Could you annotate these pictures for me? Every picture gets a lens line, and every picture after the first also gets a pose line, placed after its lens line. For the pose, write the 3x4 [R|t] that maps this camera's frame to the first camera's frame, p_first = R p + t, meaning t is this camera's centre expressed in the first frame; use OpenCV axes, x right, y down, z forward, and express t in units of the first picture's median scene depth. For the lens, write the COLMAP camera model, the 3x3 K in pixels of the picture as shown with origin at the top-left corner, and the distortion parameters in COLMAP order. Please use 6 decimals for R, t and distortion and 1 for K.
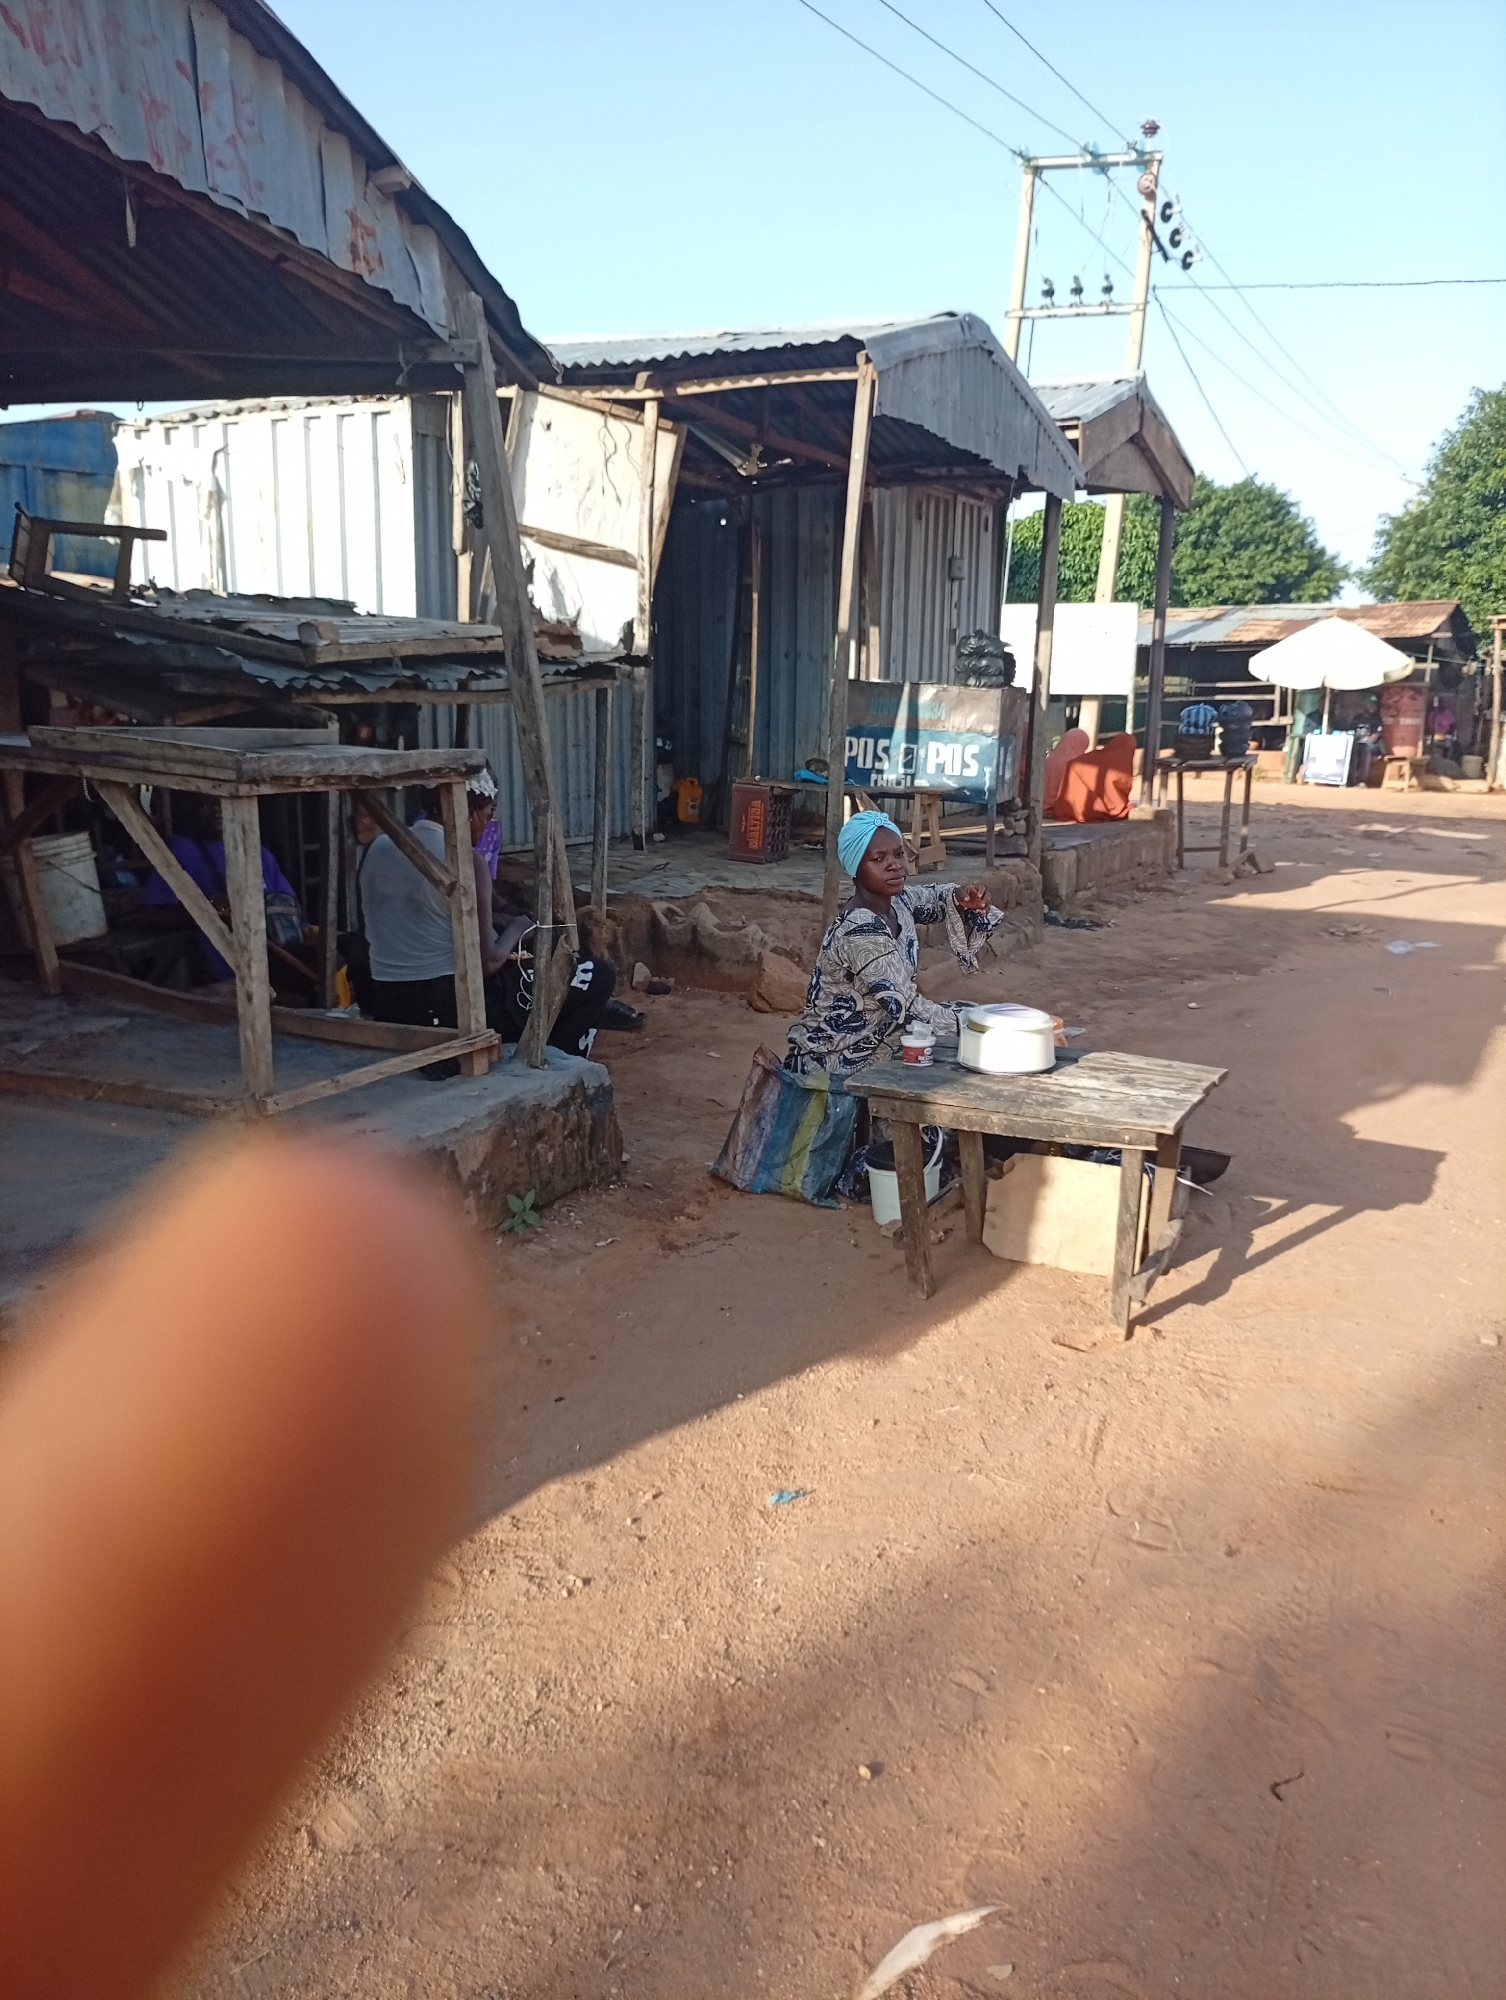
lens RADIAL K [[1550.9, 0, 811.2], [0, 1550.9, 1001.6], [0, 0, 1]] dist [0.103302, -0.126768]
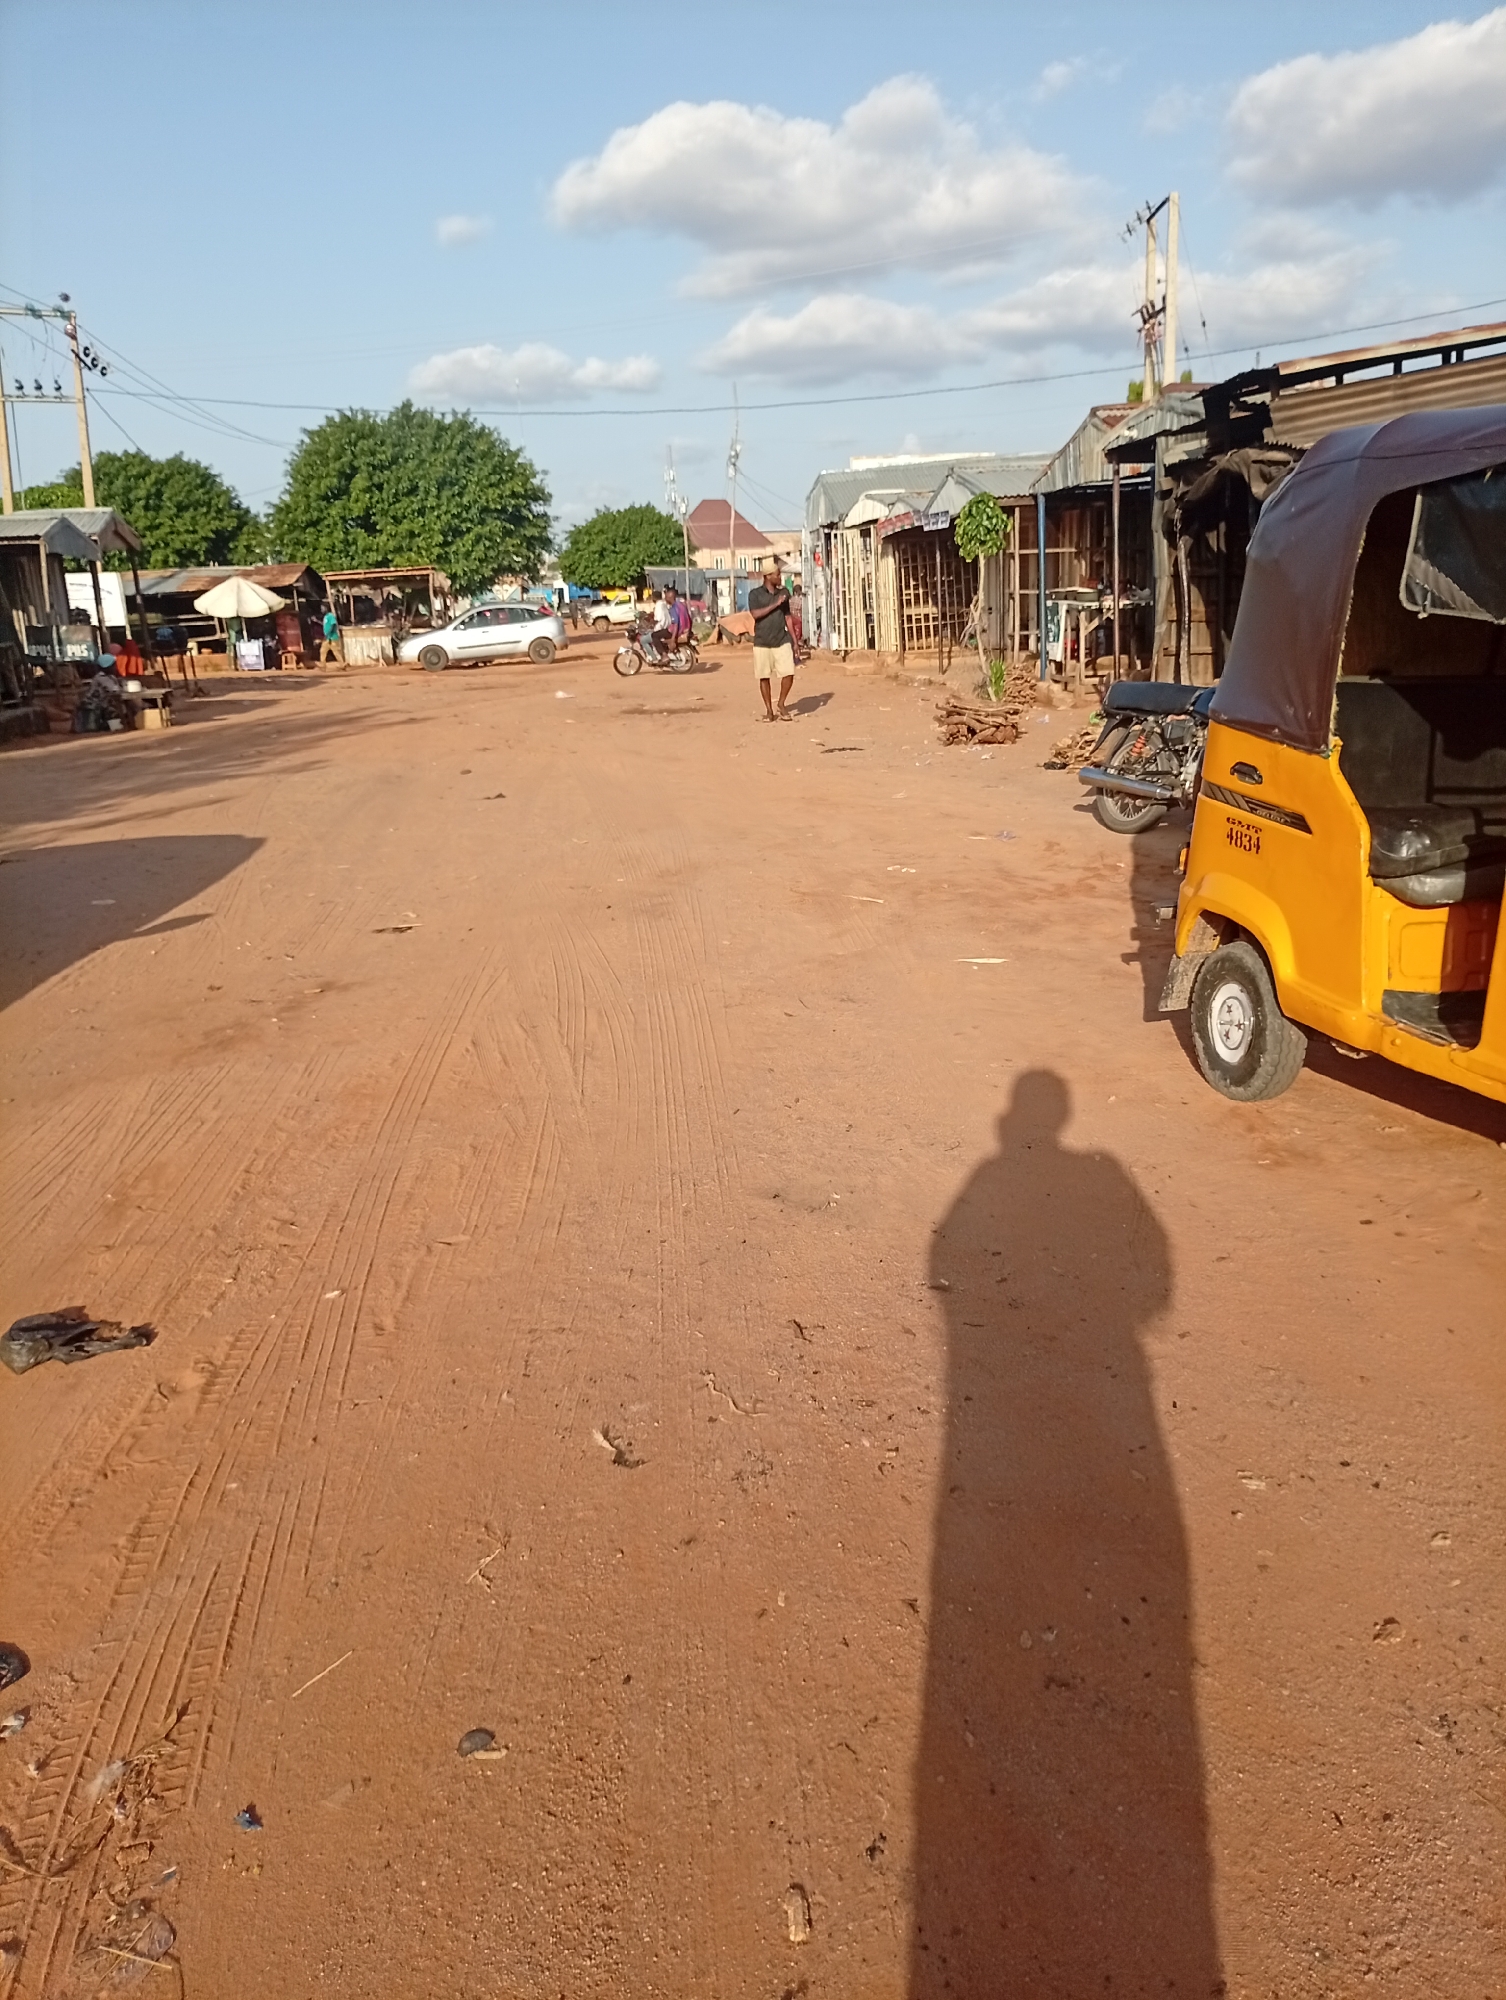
lens RADIAL K [[1550.9, 0, 811.2], [0, 1550.9, 1001.6], [0, 0, 1]] dist [0.103302, -0.126768]
pose [[0.819556, -0.197806, 0.537774, -0.181571], [0.172377, 0.980161, 0.097828, 0.157769], [-0.546456, 0.012524, 0.837394, -0.803032]]
